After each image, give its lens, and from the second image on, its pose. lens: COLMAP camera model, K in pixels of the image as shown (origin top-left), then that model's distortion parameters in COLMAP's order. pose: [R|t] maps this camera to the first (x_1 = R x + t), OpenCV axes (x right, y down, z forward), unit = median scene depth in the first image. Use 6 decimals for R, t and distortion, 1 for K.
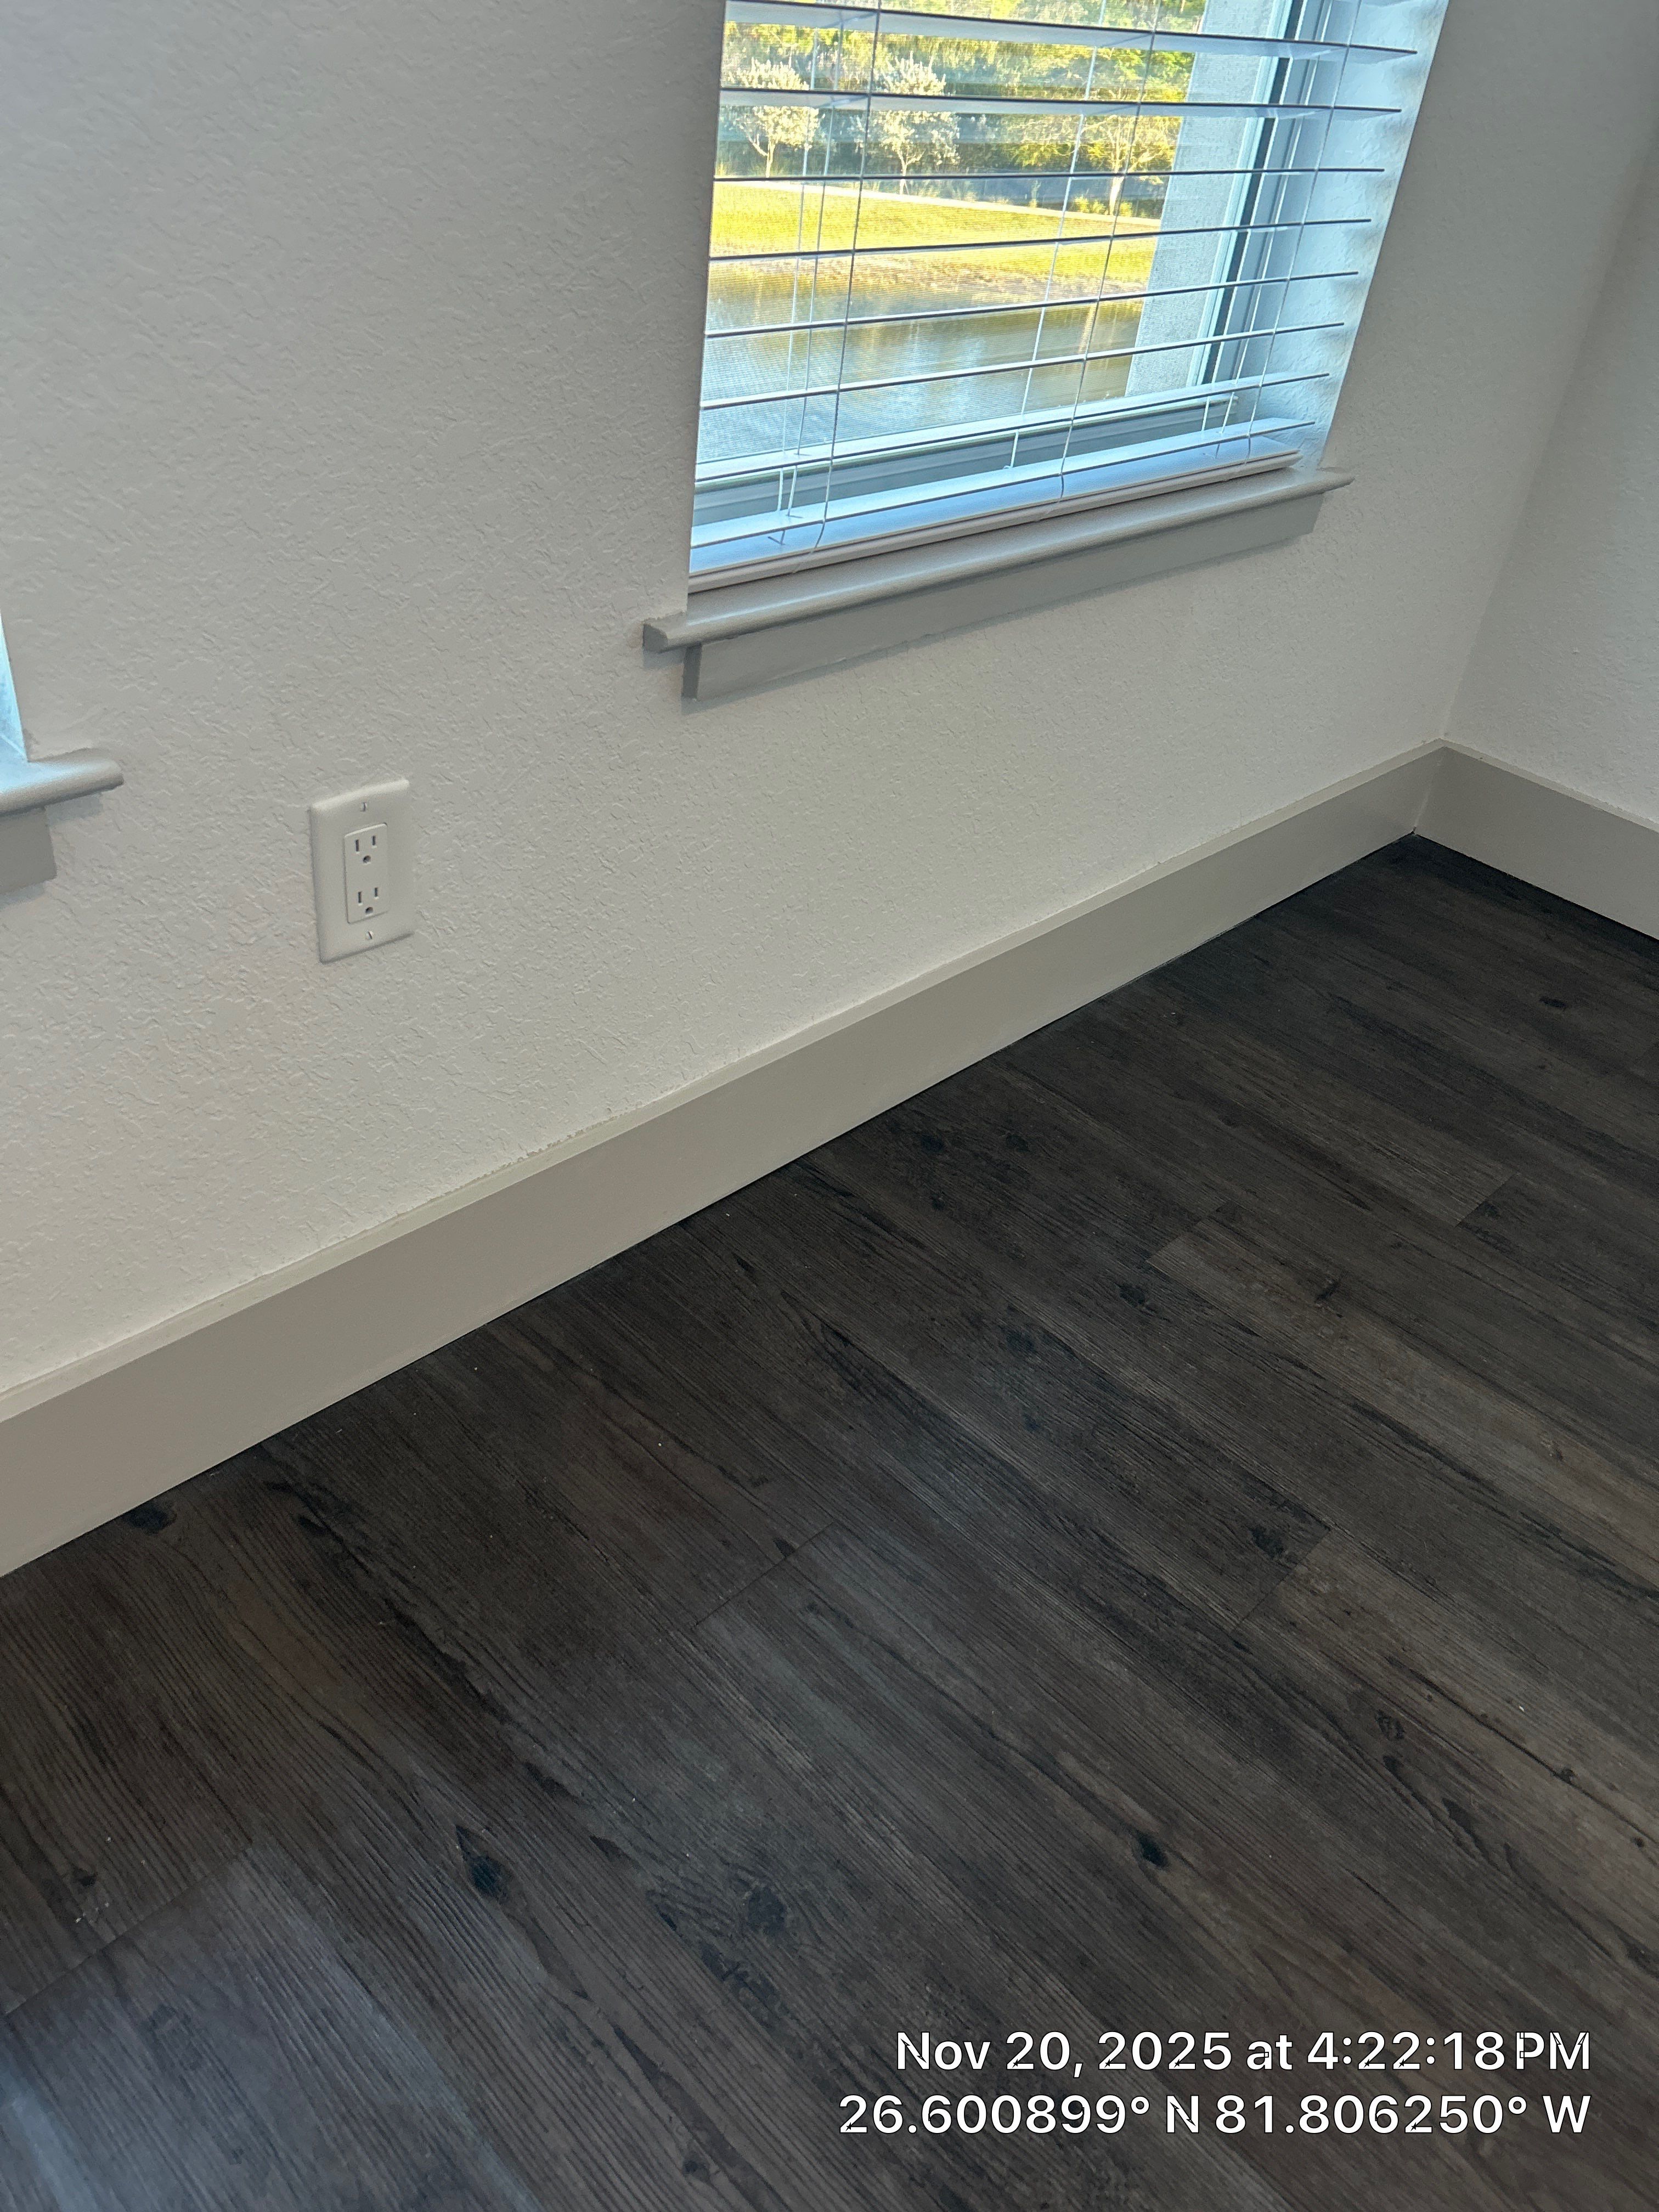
lens RADIAL K [[1660.0, 0, 844.7], [0, 1660.0, 1110.5], [0, 0, 1]] dist [0.055810, -0.067773]
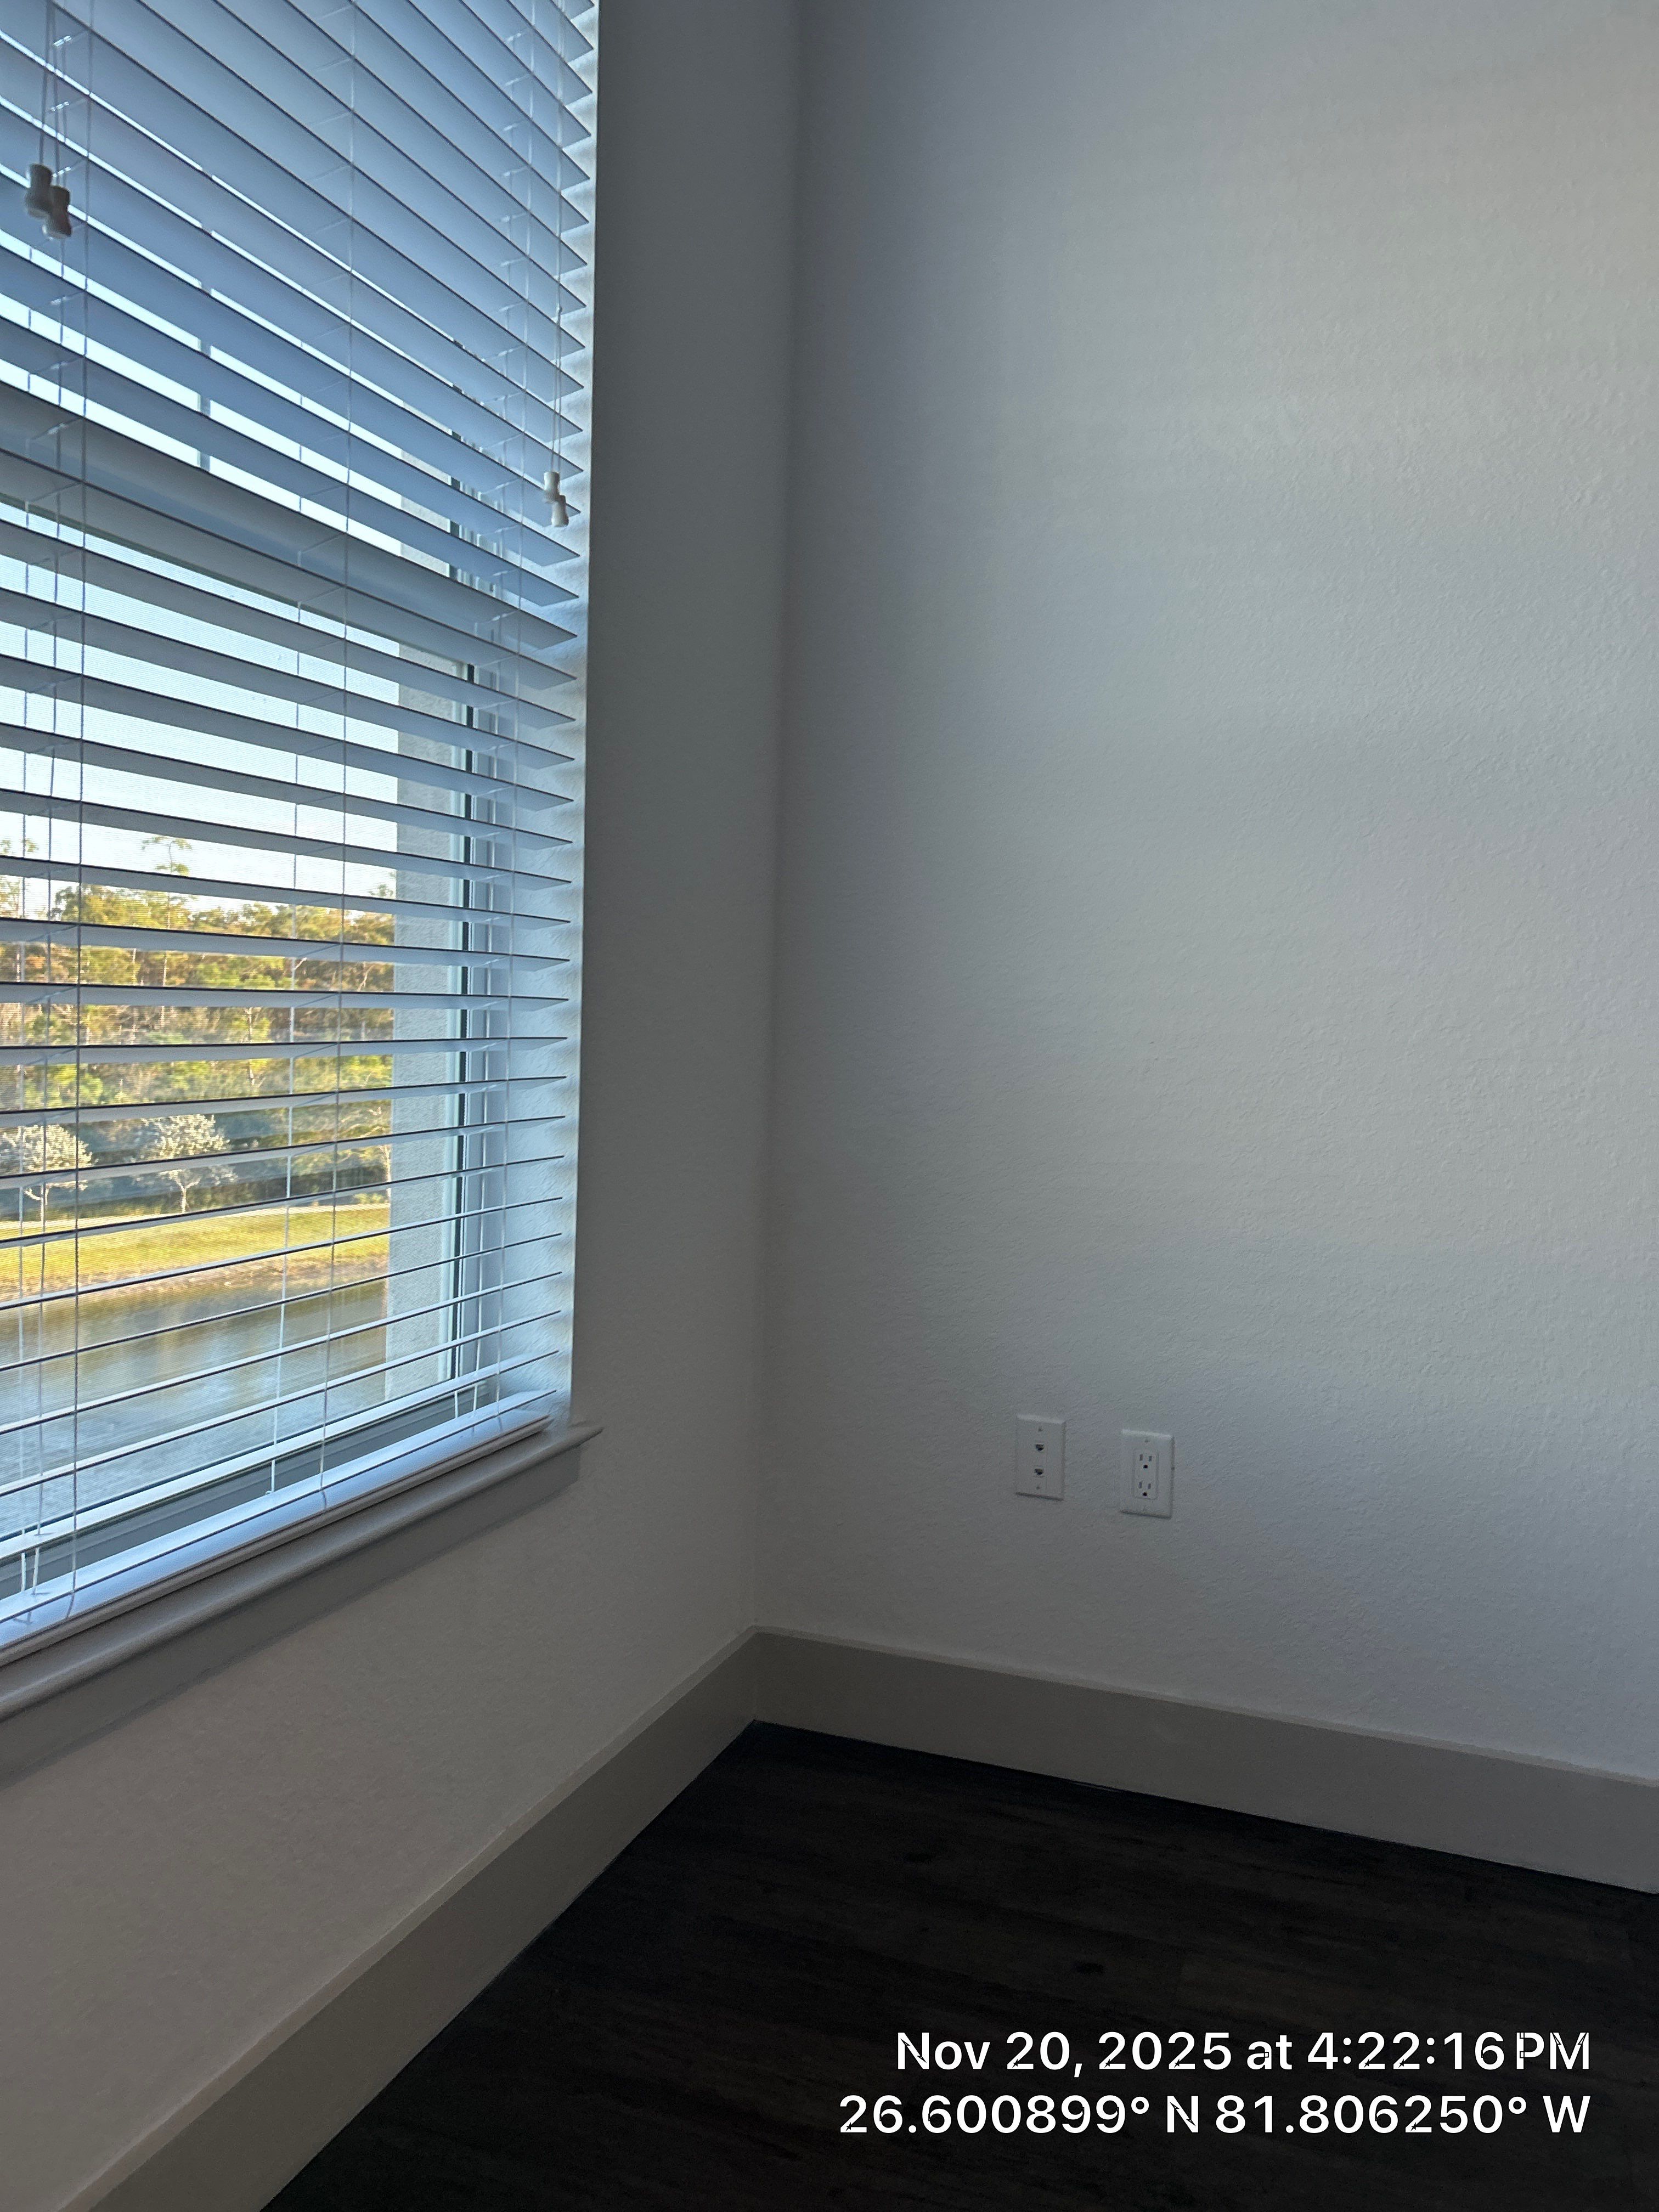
lens RADIAL K [[1660.0, 0, 846.6], [0, 1660.0, 1090.5], [0, 0, 1]] dist [0.055810, -0.067773]
pose [[0.910530, -0.109821, 0.398590, 0.042230], [0.301088, 0.836830, -0.457232, -0.003803], [-0.283339, 0.536335, 0.795025, -0.096461]]
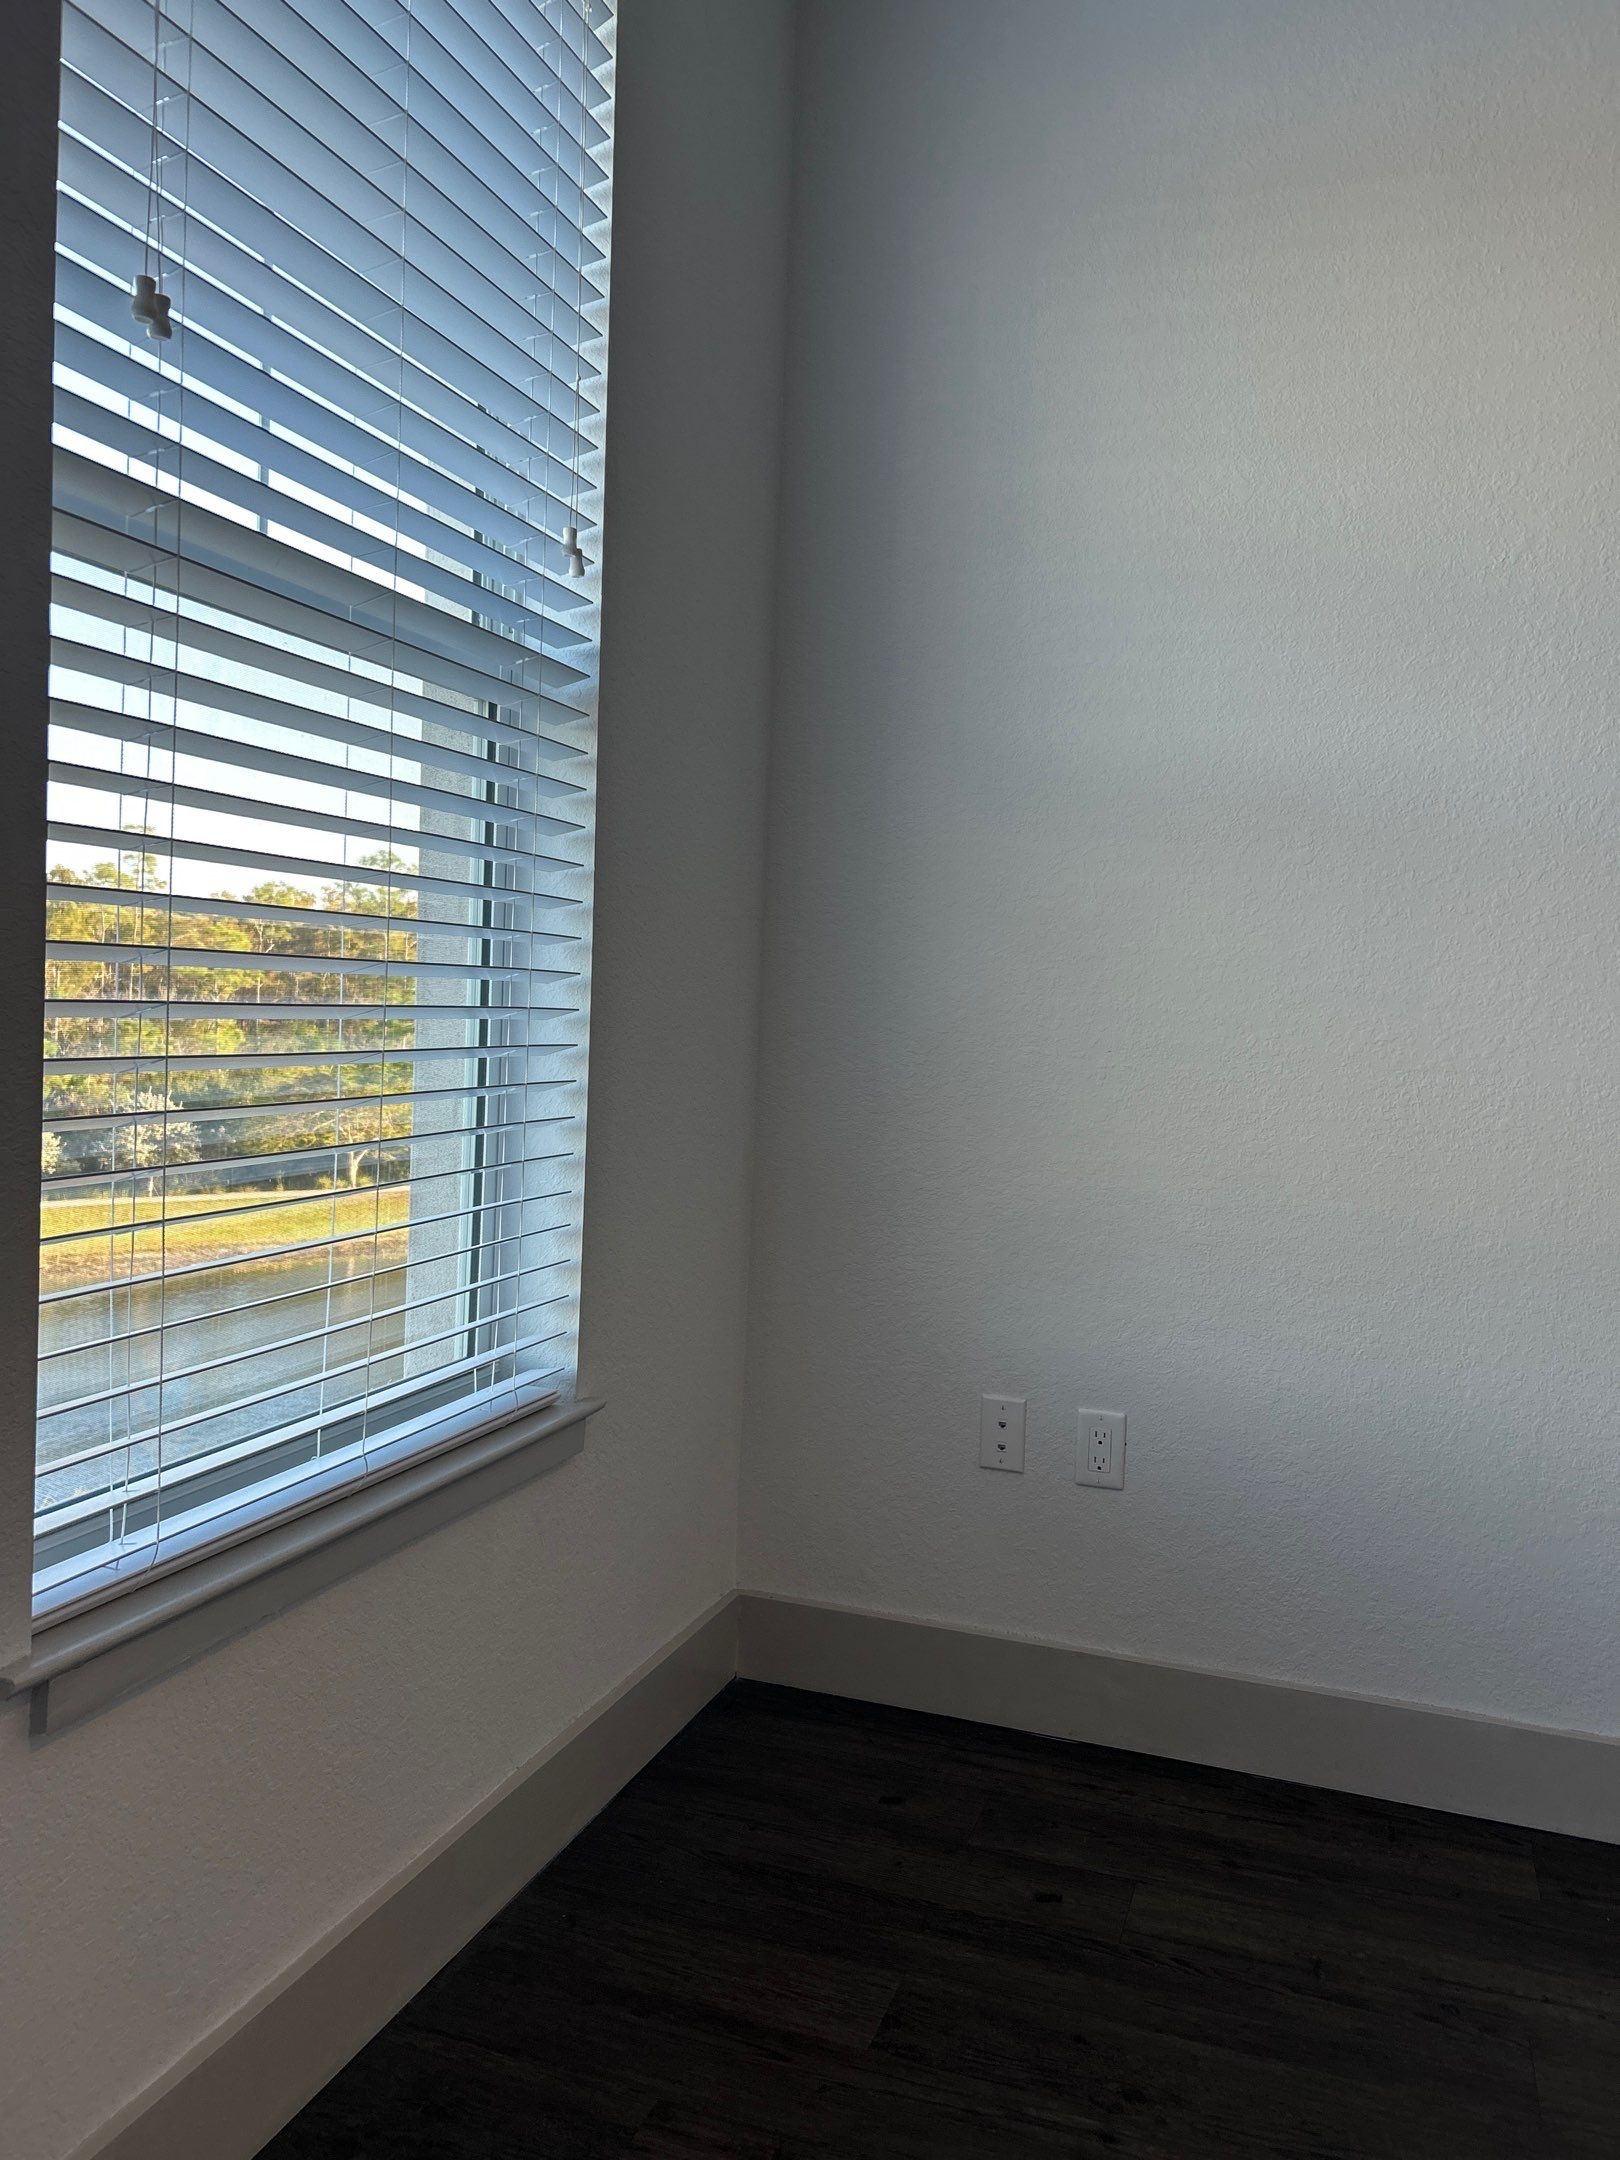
lens RADIAL K [[1621.0, 0, 829.0], [0, 1621.0, 1086.6], [0, 0, 1]] dist [0.055810, -0.067773]
pose [[0.903986, -0.103027, 0.414964, -0.029651], [0.302351, 0.840266, -0.450041, 0.022959], [-0.302314, 0.532296, 0.790739, -0.175365]]
